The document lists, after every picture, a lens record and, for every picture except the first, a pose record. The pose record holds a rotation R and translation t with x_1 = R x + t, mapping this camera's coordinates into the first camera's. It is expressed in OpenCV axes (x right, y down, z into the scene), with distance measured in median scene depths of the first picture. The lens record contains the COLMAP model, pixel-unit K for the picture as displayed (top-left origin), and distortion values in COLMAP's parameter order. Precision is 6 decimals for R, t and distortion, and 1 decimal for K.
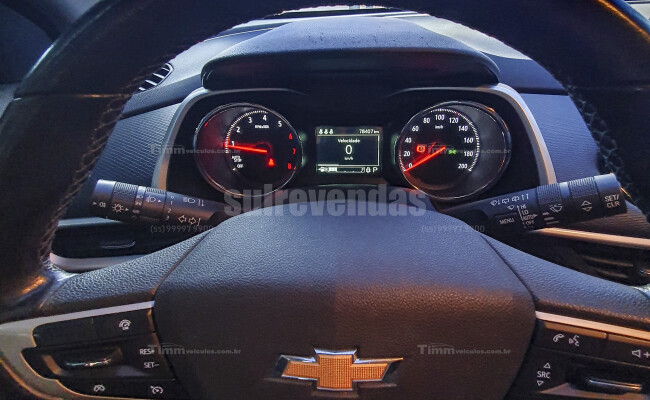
lens RADIAL K [[347.1, 0, 335.6], [0, 347.1, 200.2], [0, 0, 1]] dist [0.015842, -0.011860]
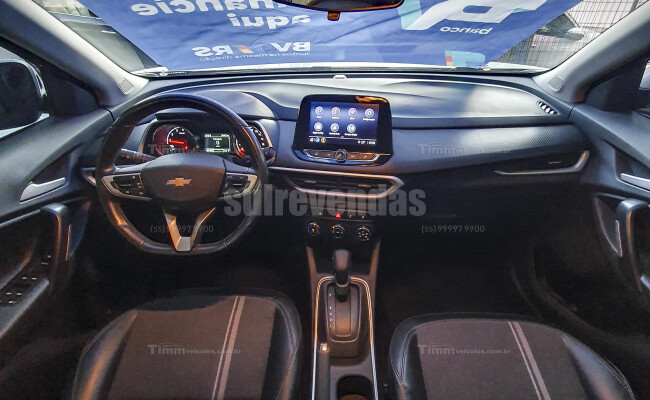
lens RADIAL K [[347.1, 0, 335.6], [0, 347.1, 200.2], [0, 0, 1]] dist [0.015842, -0.011860]
pose [[0.997991, -0.005996, 0.063079, 0.838004], [0.007413, 0.999725, -0.022250, 0.383264], [-0.062928, 0.022673, 0.997760, -1.787290]]
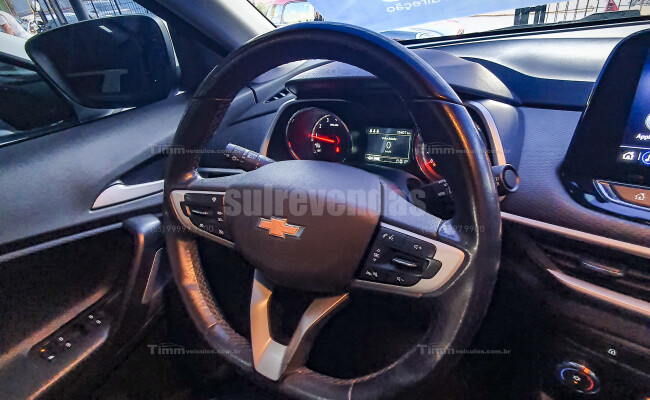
lens RADIAL K [[347.1, 0, 335.6], [0, 347.1, 200.2], [0, 0, 1]] dist [0.015842, -0.011860]
pose [[0.892699, 0.146929, -0.426028, 0.538034], [-0.161494, 0.986872, 0.001958, 0.115420], [0.420722, 0.067053, 0.904708, -0.361489]]
